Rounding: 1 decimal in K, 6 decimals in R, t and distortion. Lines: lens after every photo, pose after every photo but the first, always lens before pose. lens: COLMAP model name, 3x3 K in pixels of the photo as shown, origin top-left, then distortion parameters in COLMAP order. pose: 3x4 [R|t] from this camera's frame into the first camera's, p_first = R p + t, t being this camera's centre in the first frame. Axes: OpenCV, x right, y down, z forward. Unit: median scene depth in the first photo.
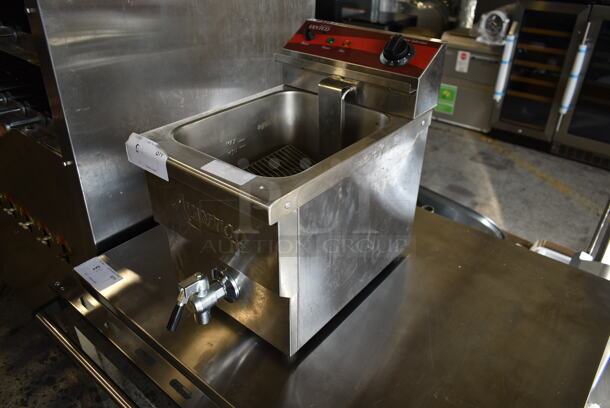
lens RADIAL K [[462.4, 0, 307.5], [0, 462.4, 205.9], [0, 0, 1]] dist [-0.018254, 0.005660]
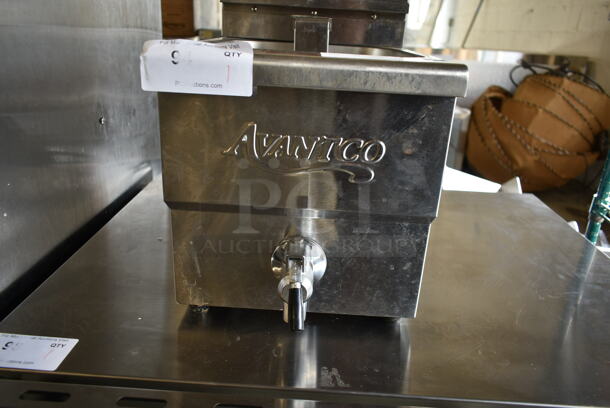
lens RADIAL K [[462.4, 0, 307.5], [0, 462.4, 205.9], [0, 0, 1]] dist [-0.018254, 0.005660]
pose [[0.790924, -0.191189, 0.581280, -0.146900], [0.285667, 0.955433, -0.074445, 0.038608], [-0.541141, 0.224933, 0.810291, 0.106110]]
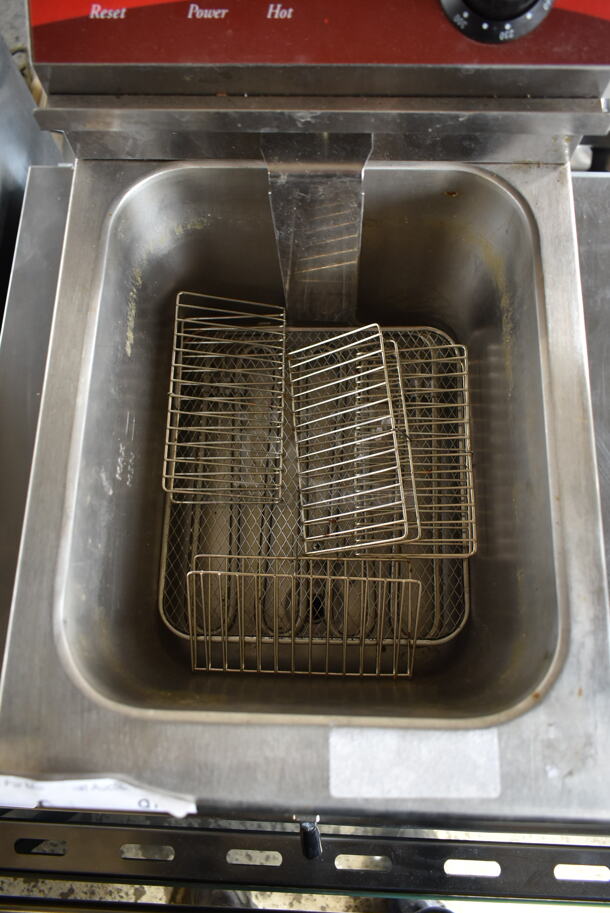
lens RADIAL K [[692.1, 0, 304.1], [0, 692.1, 453.7], [0, 0, 1]] dist [-0.018254, 0.005660]
pose [[0.796386, -0.589301, 0.135988, -0.035013], [0.349001, 0.631433, 0.692452, -0.127690], [-0.493931, -0.504000, 0.708532, 0.164259]]
